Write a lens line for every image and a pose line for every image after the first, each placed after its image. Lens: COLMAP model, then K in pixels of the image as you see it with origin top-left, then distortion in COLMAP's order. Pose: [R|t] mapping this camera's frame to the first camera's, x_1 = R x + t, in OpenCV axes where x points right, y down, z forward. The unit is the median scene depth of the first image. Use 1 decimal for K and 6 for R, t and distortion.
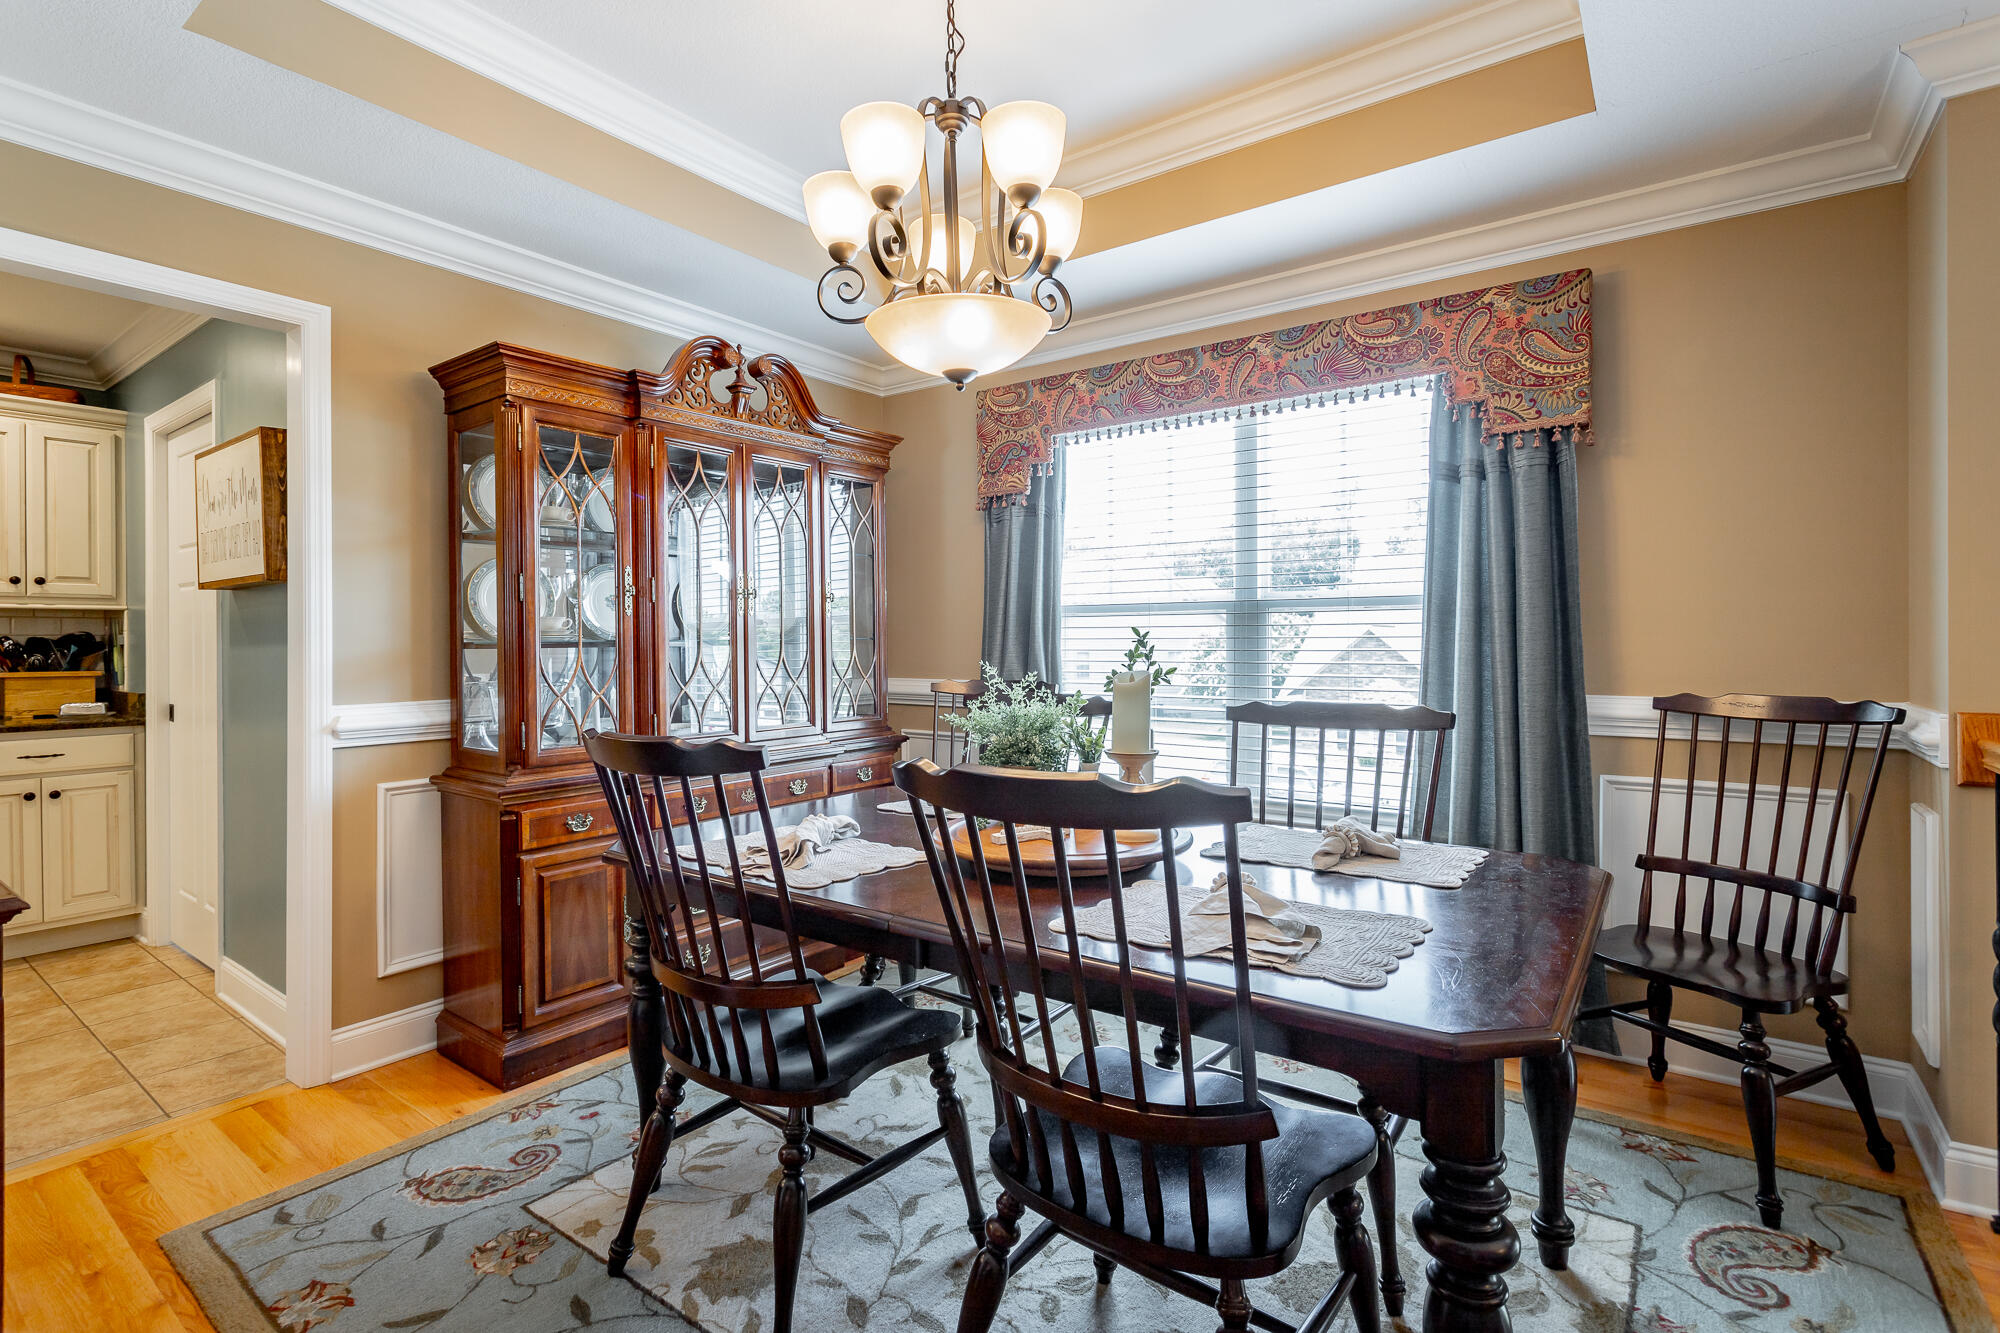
lens RADIAL K [[939.1, 0, 989.1], [0, 939.1, 657.8], [0, 0, 1]] dist [-0.002161, 0.000076]
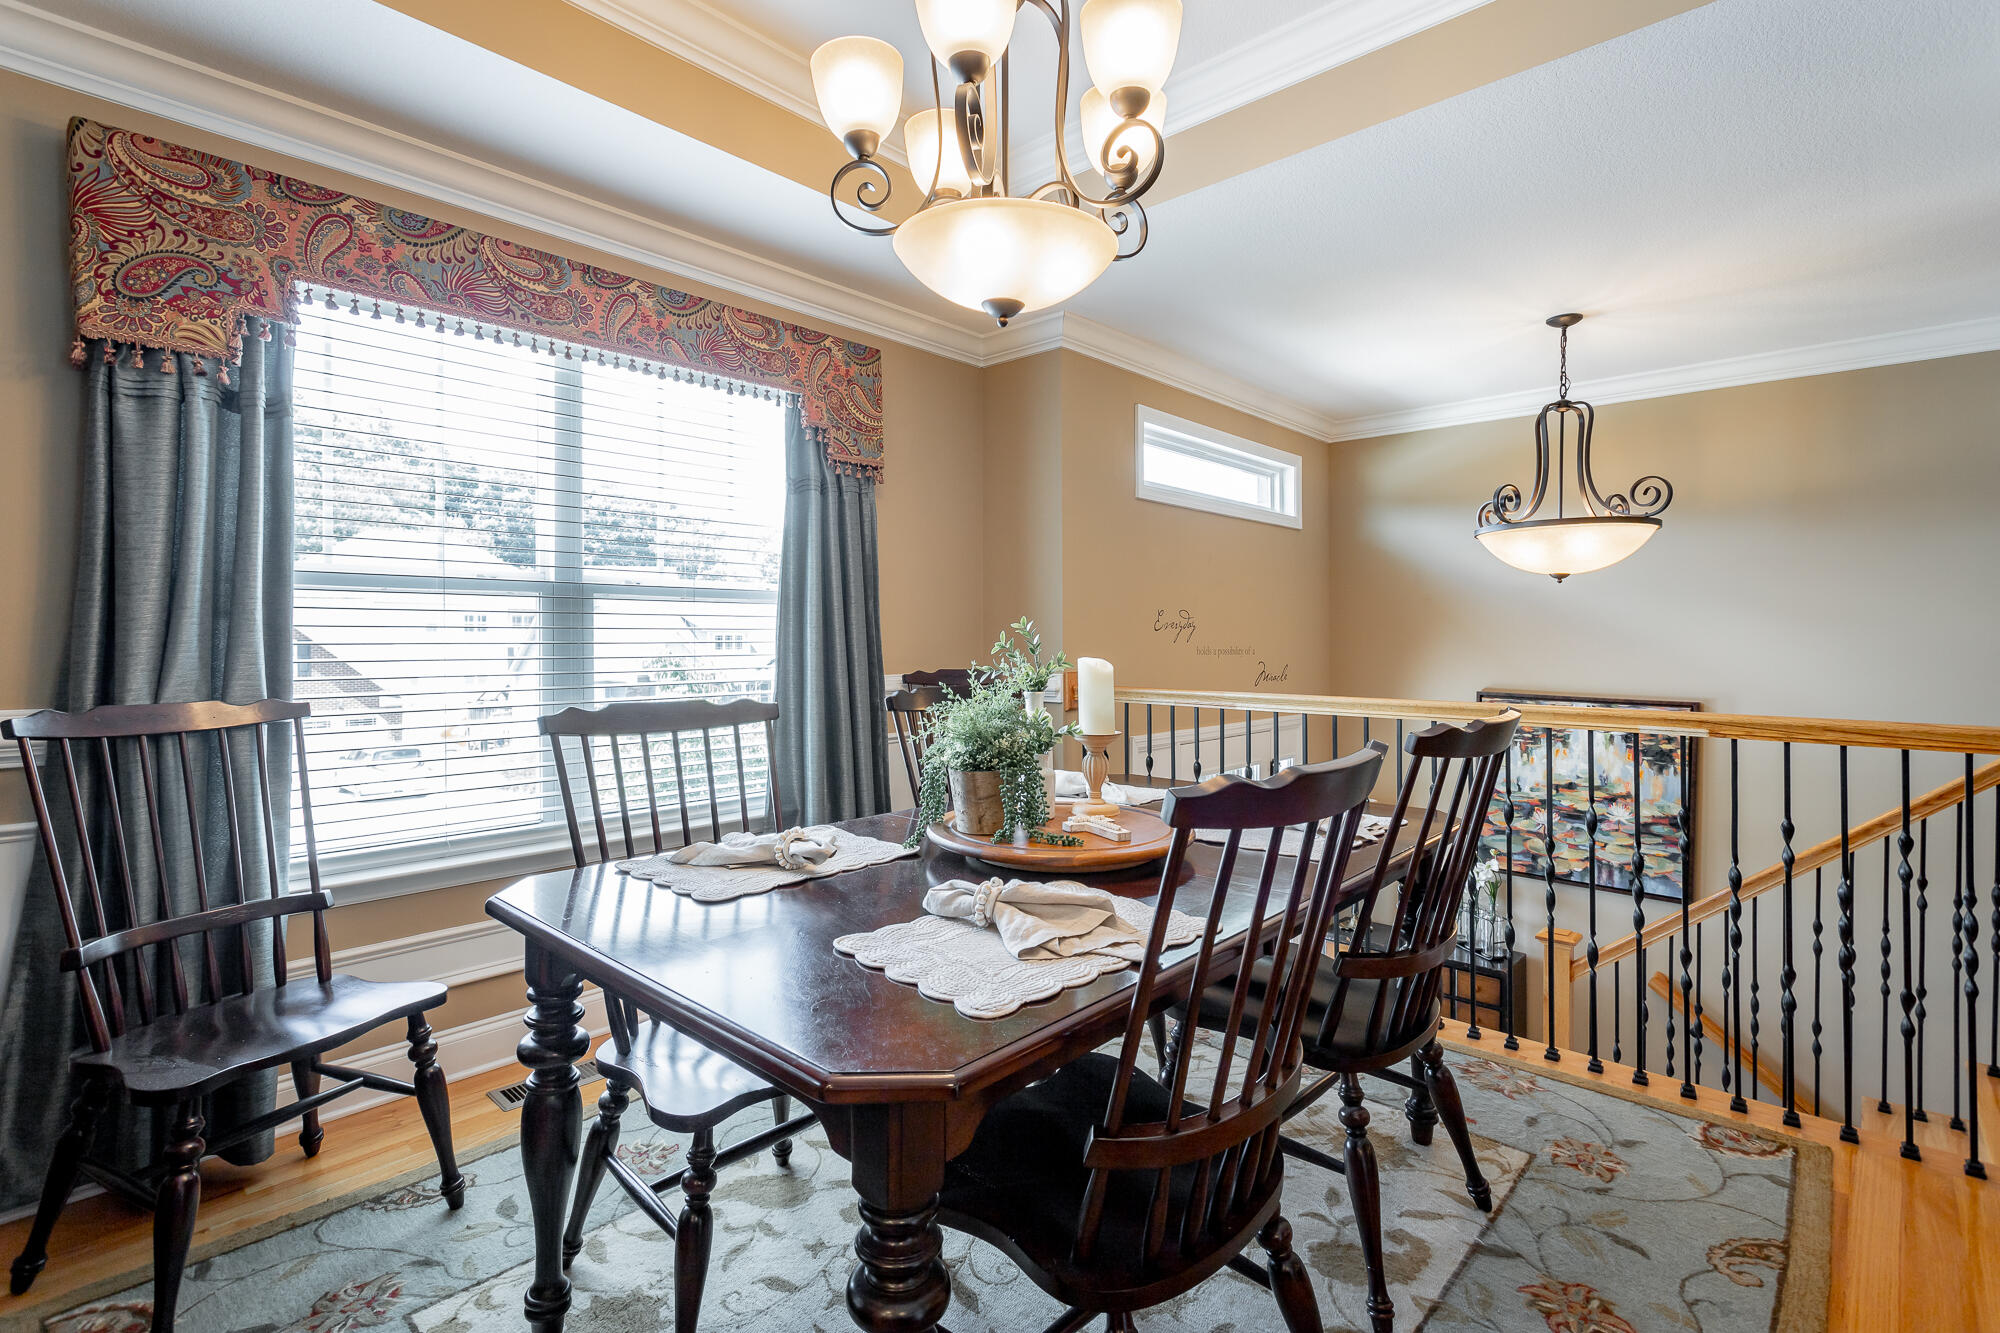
lens RADIAL K [[939.1, 0, 1006.7], [0, 939.1, 634.3], [0, 0, 1]] dist [-0.002161, 0.000076]
pose [[0.088992, 0.002608, 0.996029, -0.542524], [0.019985, 0.999791, -0.004403, -0.006908], [-0.995832, 0.020297, 0.088921, 0.592180]]
